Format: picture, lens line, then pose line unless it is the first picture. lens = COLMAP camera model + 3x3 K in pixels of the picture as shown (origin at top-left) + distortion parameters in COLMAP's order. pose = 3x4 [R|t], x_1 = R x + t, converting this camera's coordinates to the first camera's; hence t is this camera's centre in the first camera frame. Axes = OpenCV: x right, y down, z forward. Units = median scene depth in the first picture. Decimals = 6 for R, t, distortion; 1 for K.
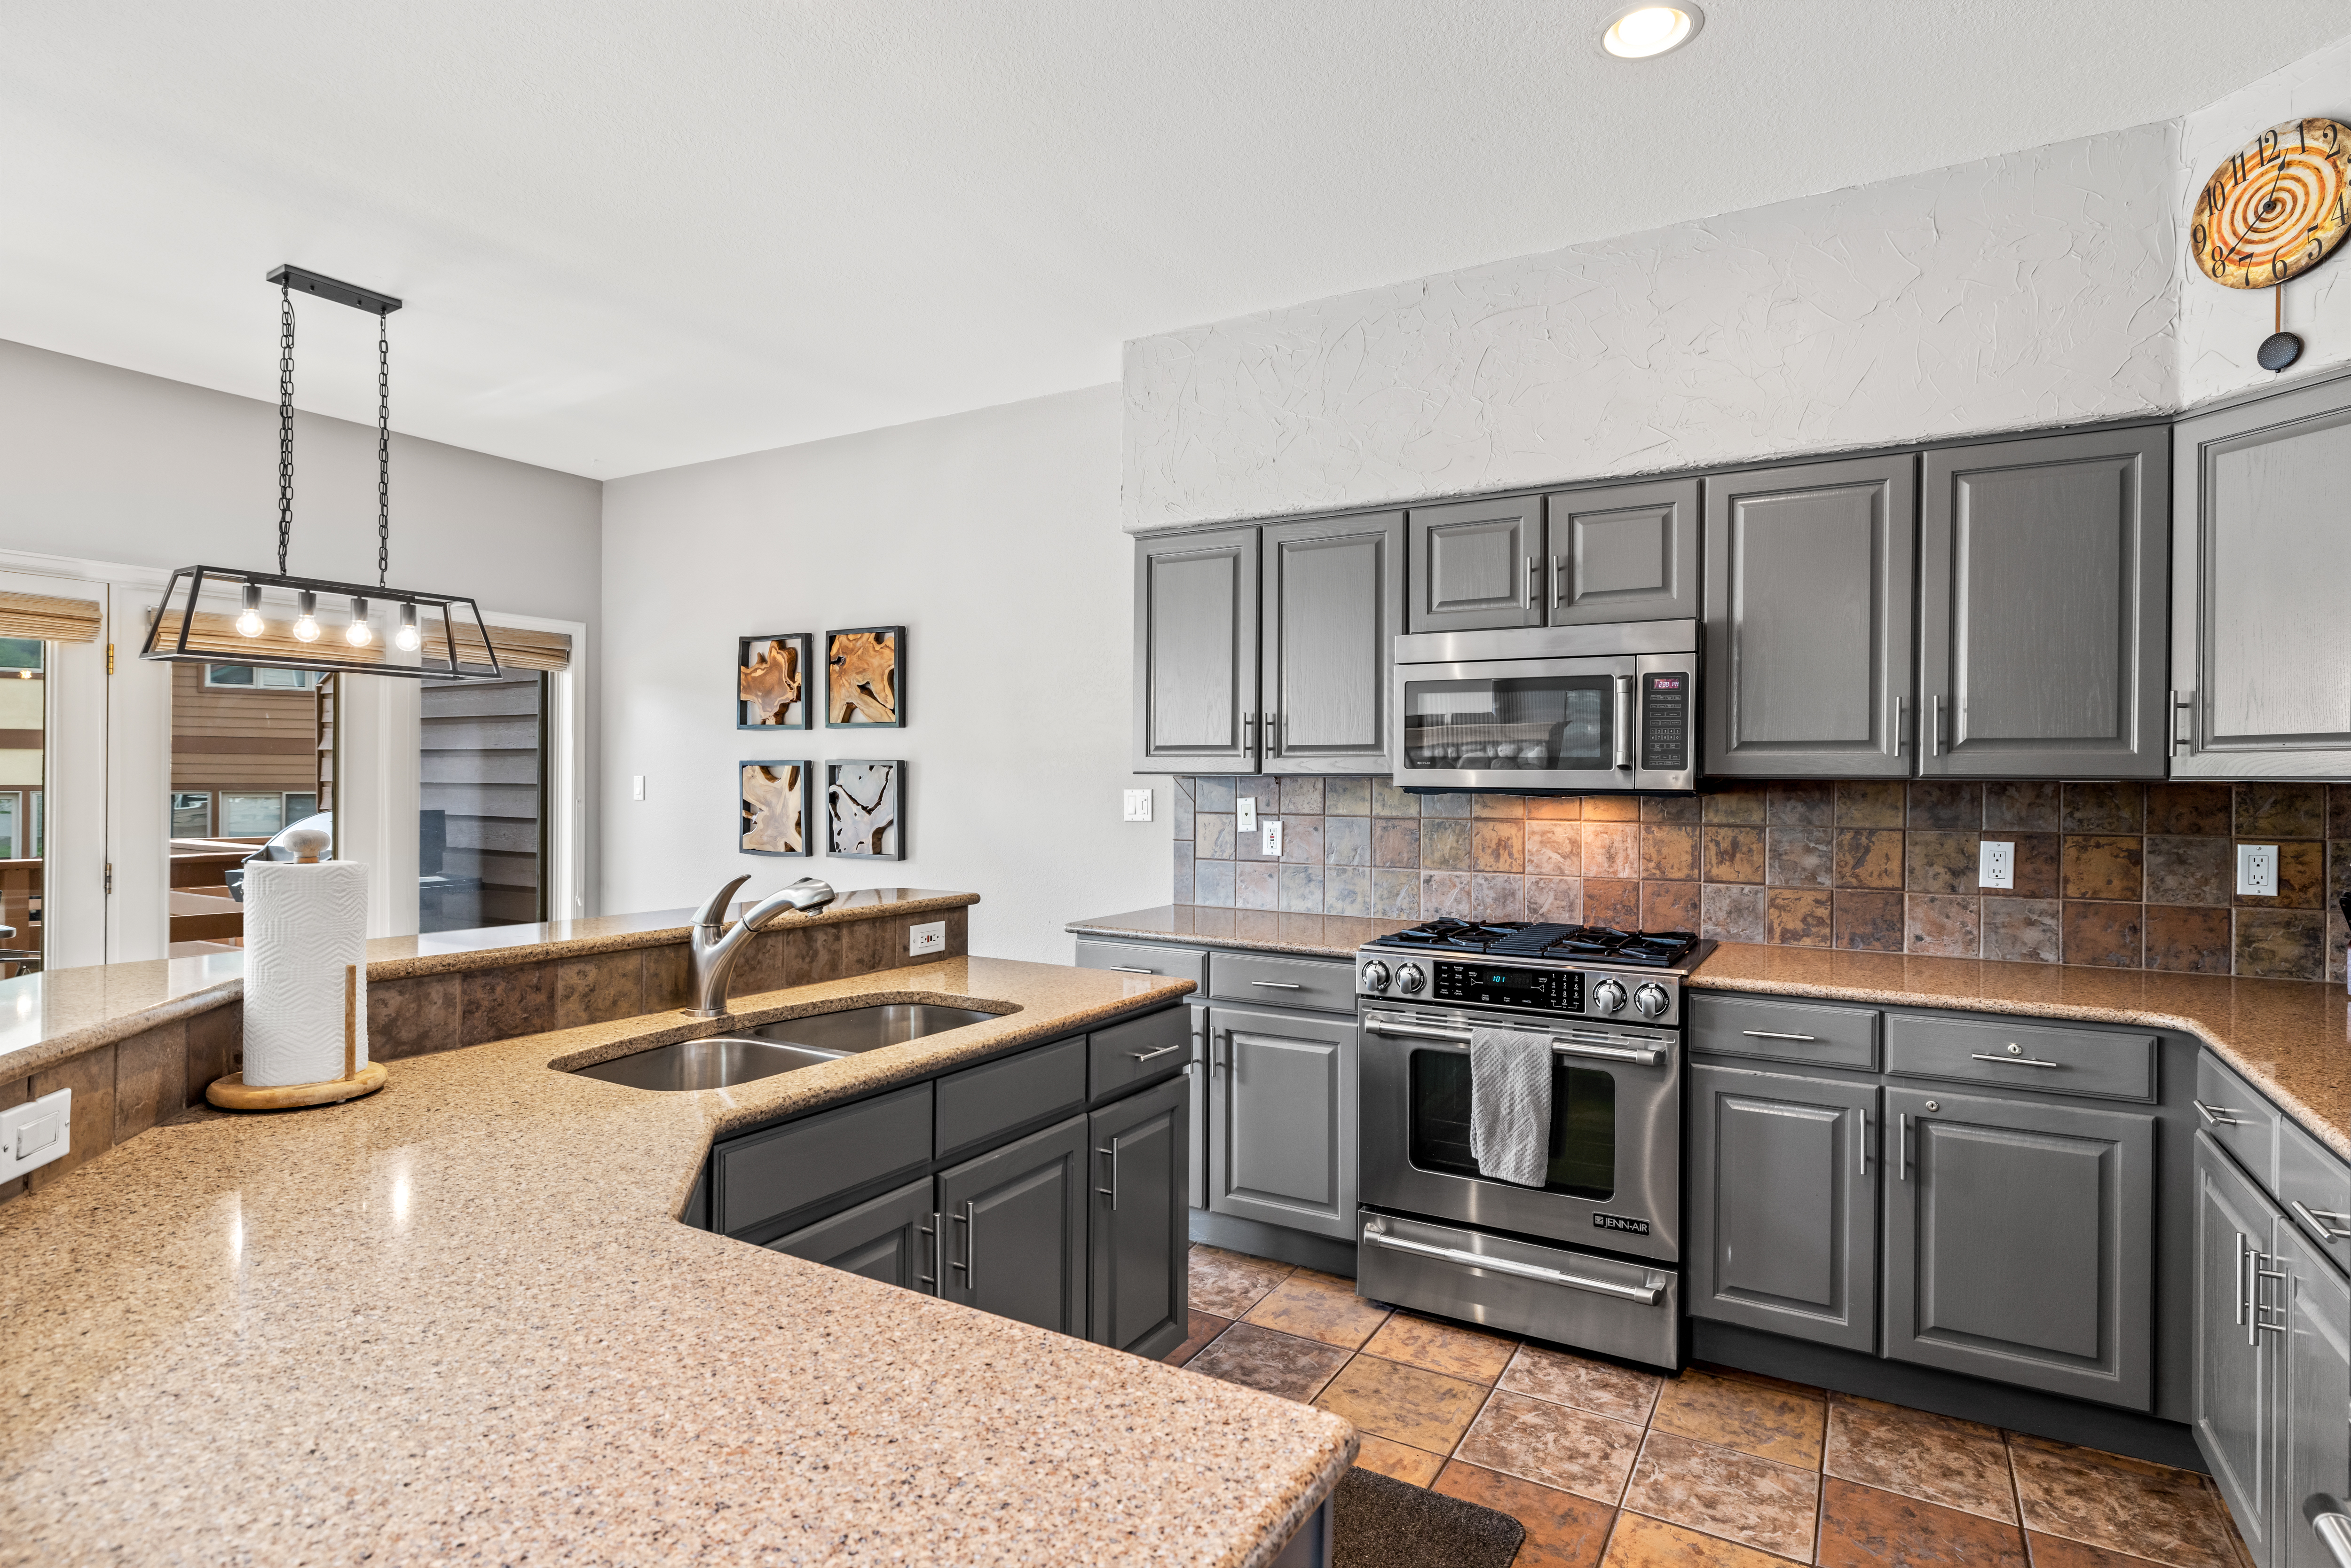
lens RADIAL K [[1210.5, 0, 1159.1], [0, 1210.5, 778.1], [0, 0, 1]] dist [0.004378, 0.000218]
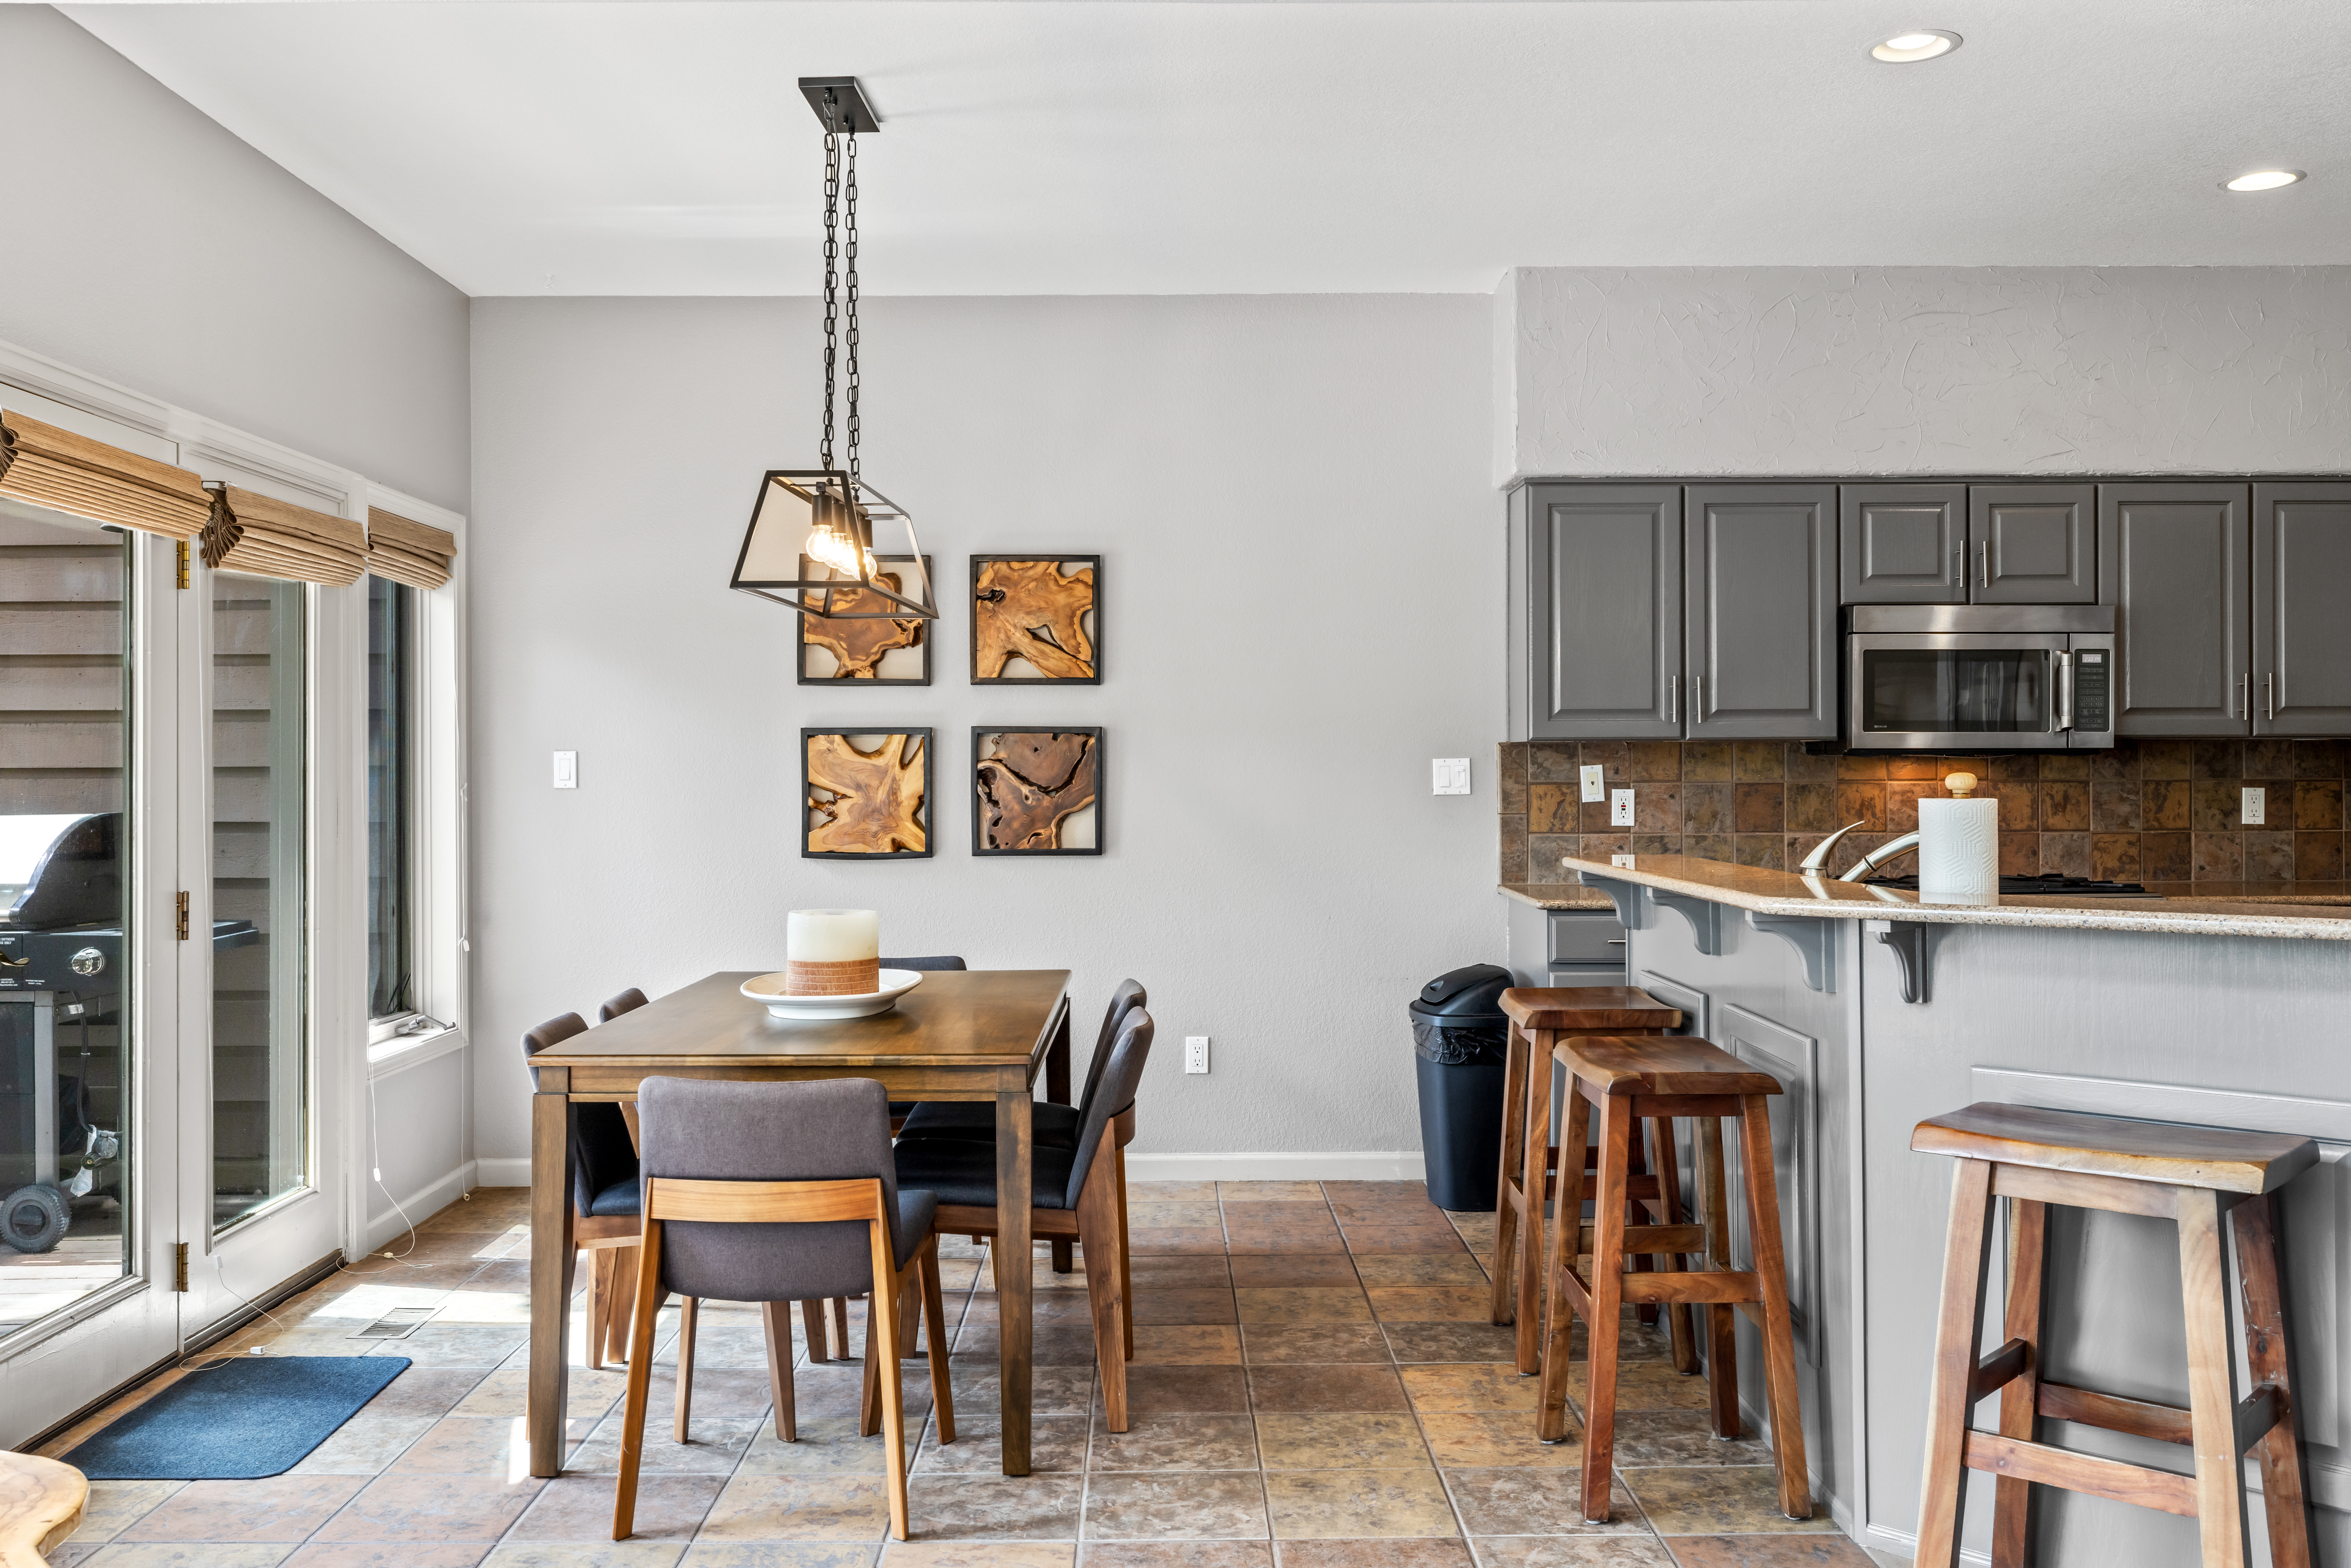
lens RADIAL K [[1983.3, 0, 1166.8], [0, 1983.3, 761.6], [0, 0, 1]] dist [0.004894, -0.024865]
pose [[0.858602, -0.010281, 0.512540, -1.213313], [0.010307, 0.999943, 0.002792, 0.006870], [-0.512540, 0.002885, 0.858659, -0.178028]]
